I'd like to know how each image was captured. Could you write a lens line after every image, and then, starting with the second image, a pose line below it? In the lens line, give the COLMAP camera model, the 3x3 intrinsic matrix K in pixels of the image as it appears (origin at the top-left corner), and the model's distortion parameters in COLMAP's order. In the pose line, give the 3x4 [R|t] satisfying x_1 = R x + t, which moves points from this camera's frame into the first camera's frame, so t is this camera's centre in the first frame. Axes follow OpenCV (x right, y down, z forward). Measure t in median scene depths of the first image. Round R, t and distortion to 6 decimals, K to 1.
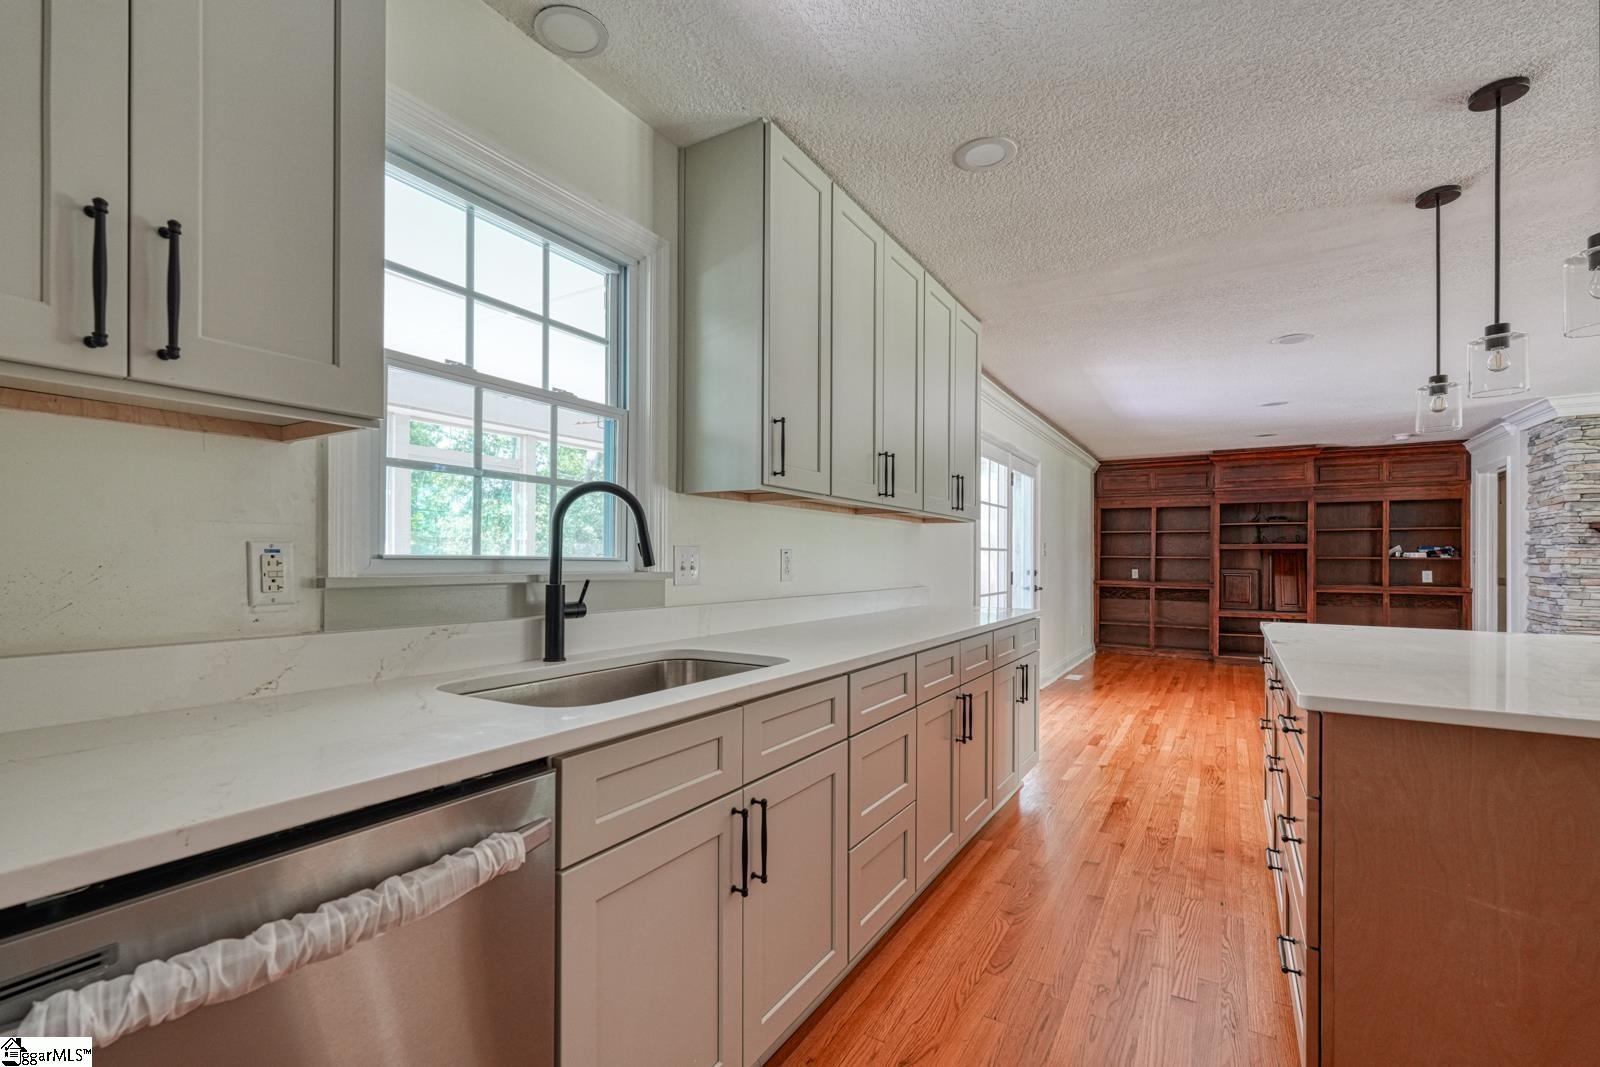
lens RADIAL K [[704.5, 0, 802.2], [0, 704.5, 559.1], [0, 0, 1]] dist [-0.001082, -0.000185]
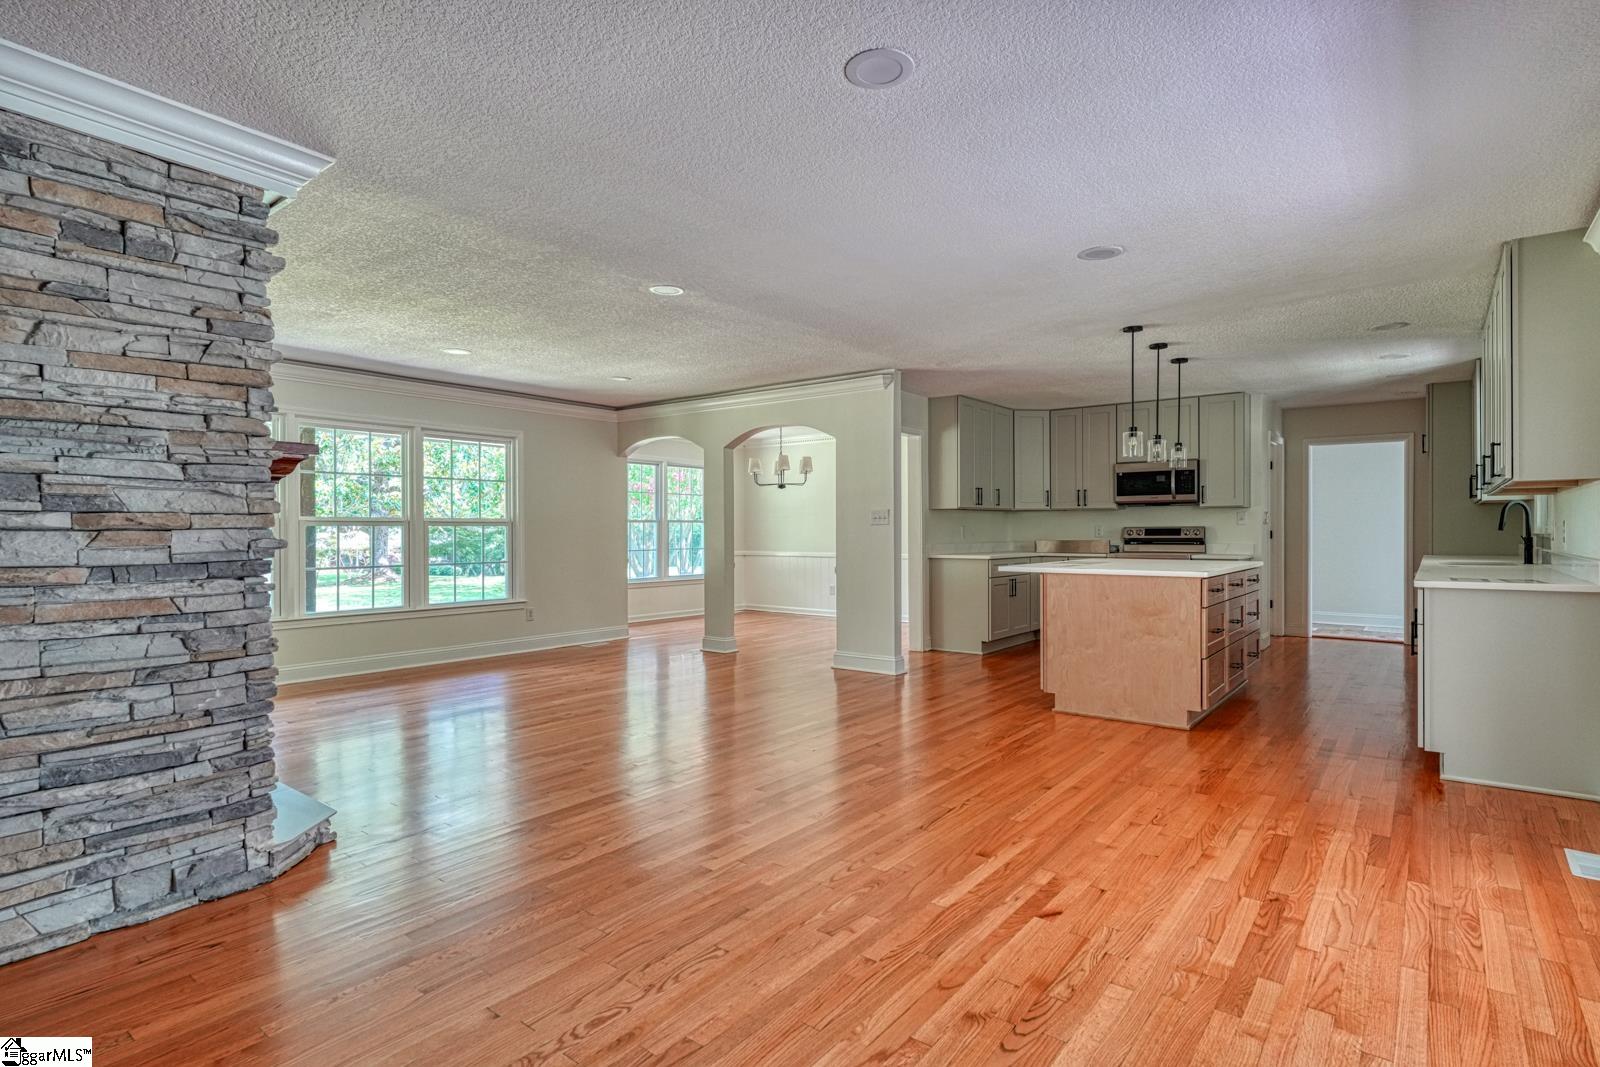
lens RADIAL K [[816.4, 0, 800.0], [0, 816.4, 533.5], [0, 0, 1]] dist [-0.001274, -0.000194]
pose [[-0.992808, -0.004170, 0.119647, 0.503735], [-0.003532, 0.999978, 0.005540, 0.004427], [-0.119668, 0.005078, -0.992801, 1.071292]]
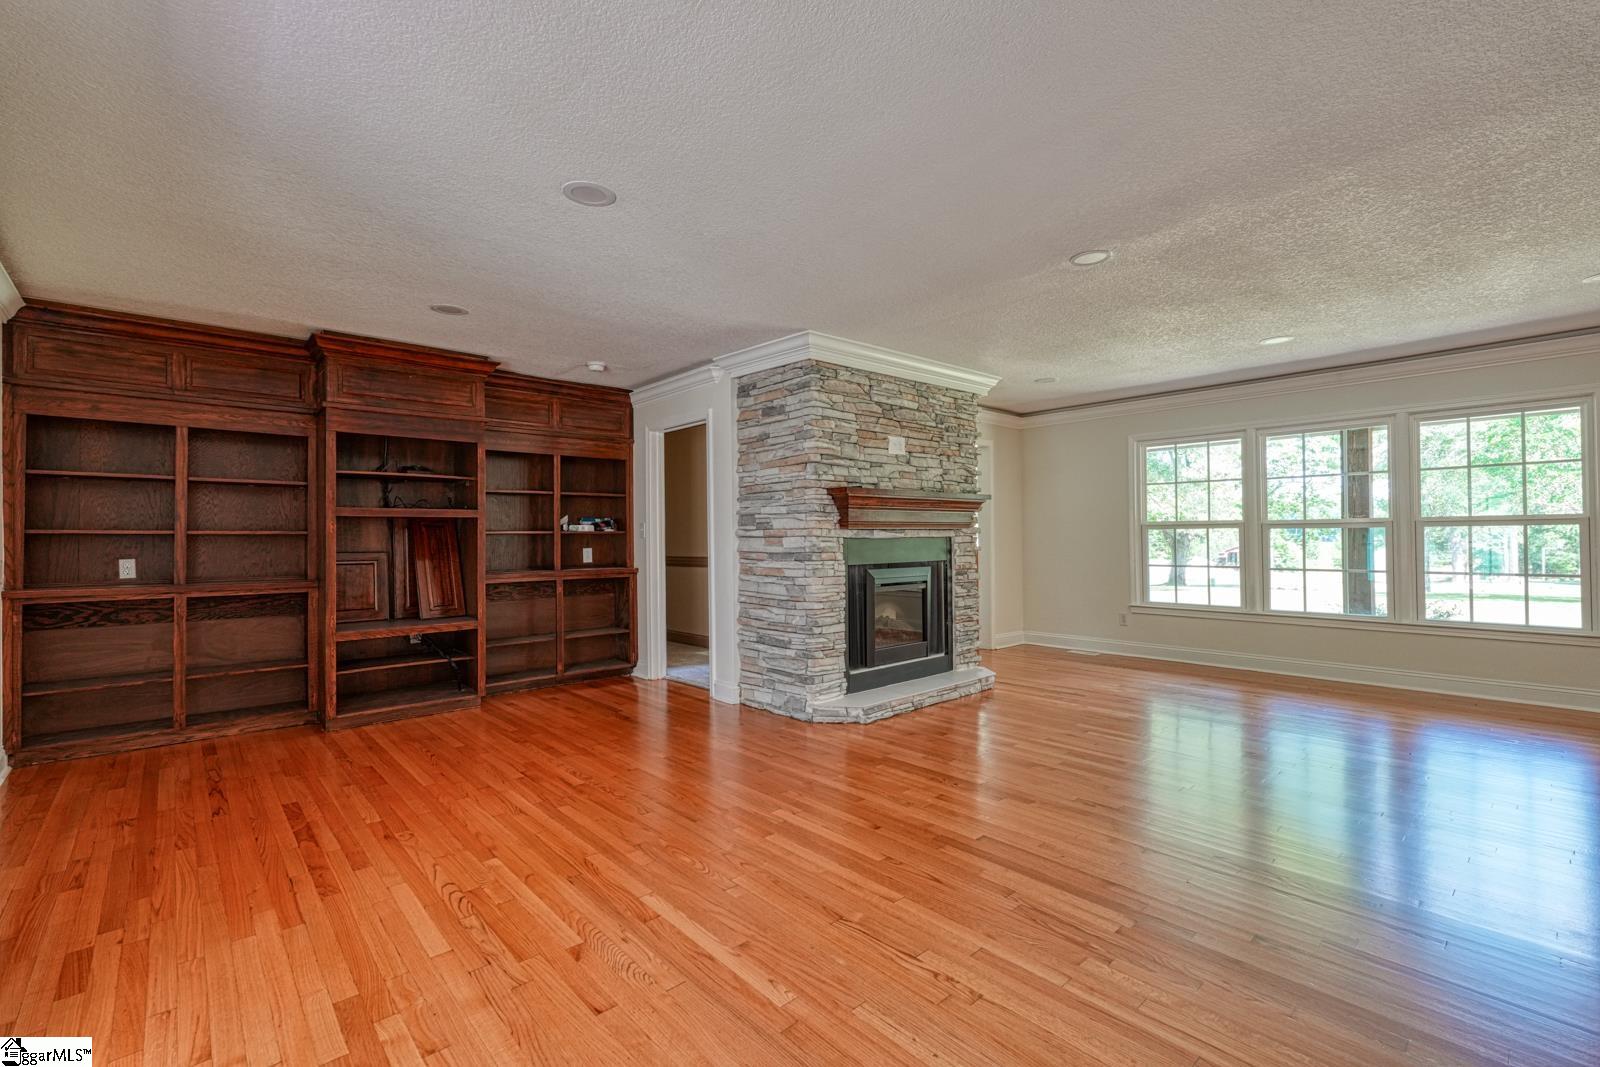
lens RADIAL K [[697.2, 0, 800.0], [0, 697.2, 533.5], [0, 0, 1]] dist [0.000233, 0.000004]
pose [[0.291791, -0.002573, 0.956479, 0.207977], [0.010710, 0.999942, -0.000578, 0.003045], [-0.956422, 0.010412, 0.291802, 0.561634]]
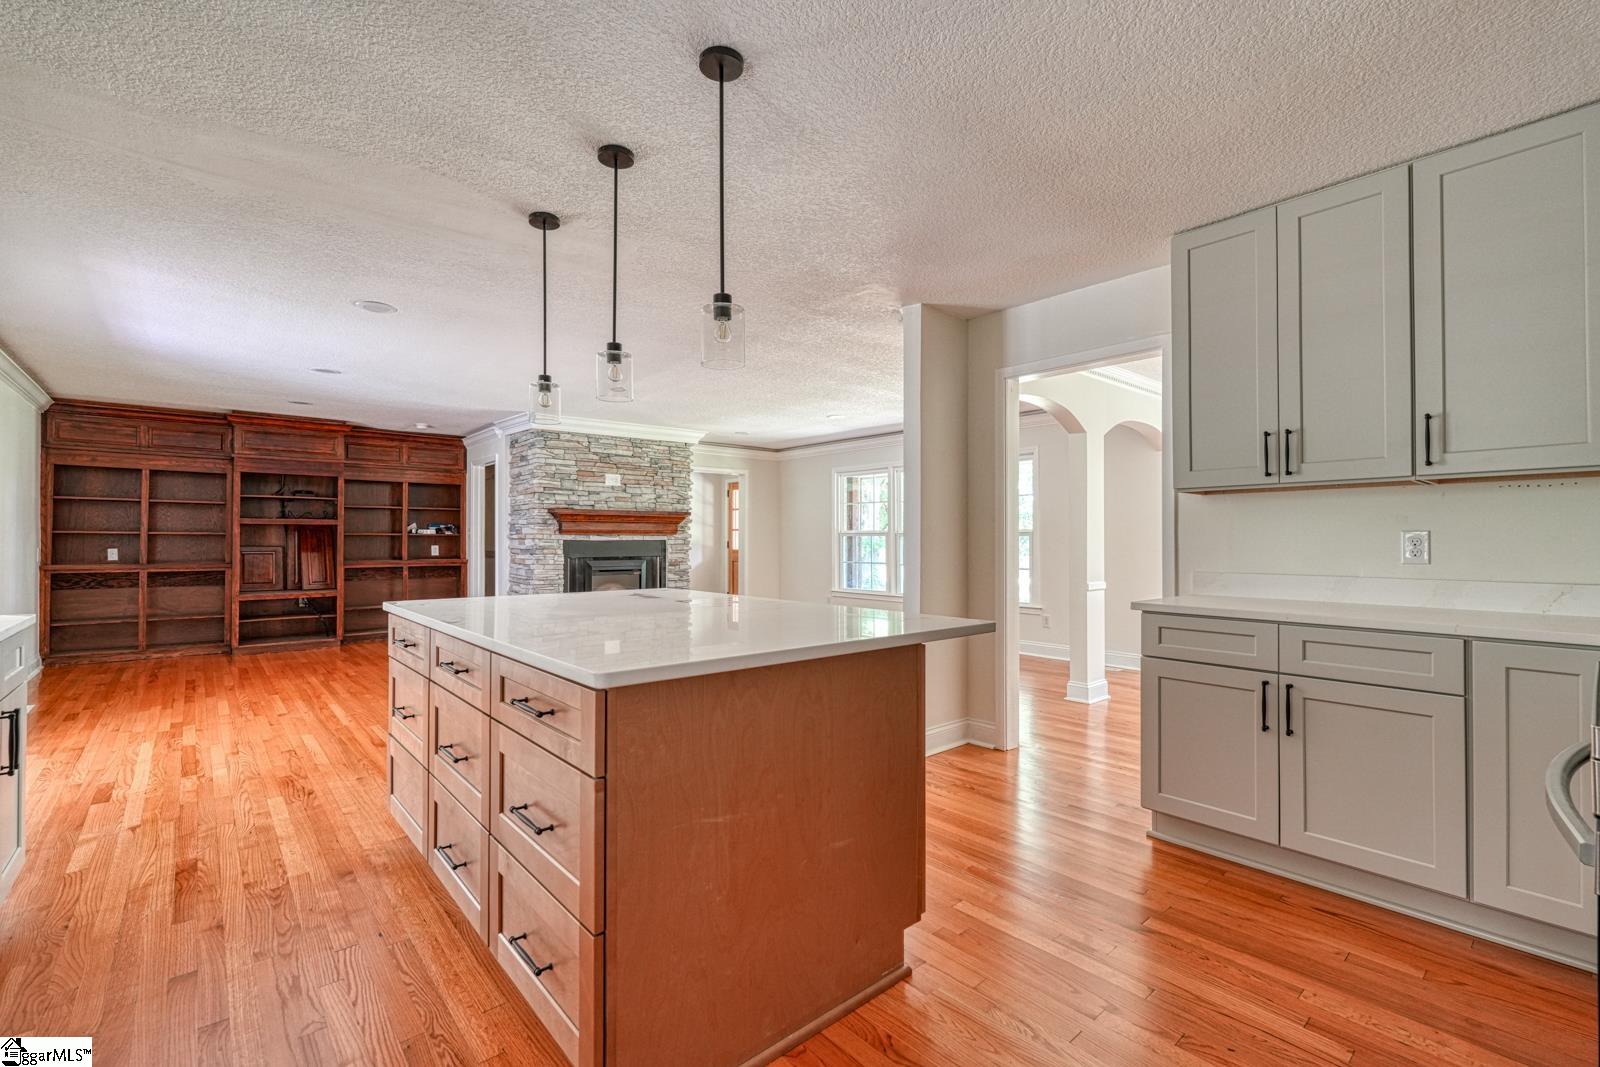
lens RADIAL K [[697.2, 0, 800.0], [0, 697.2, 533.5], [0, 0, 1]] dist [0.000233, 0.000004]
pose [[0.307237, 0.002743, 0.951629, -0.018806], [0.000591, 0.999995, -0.003074, 0.000915], [-0.951633, 0.001507, 0.307233, 0.081082]]
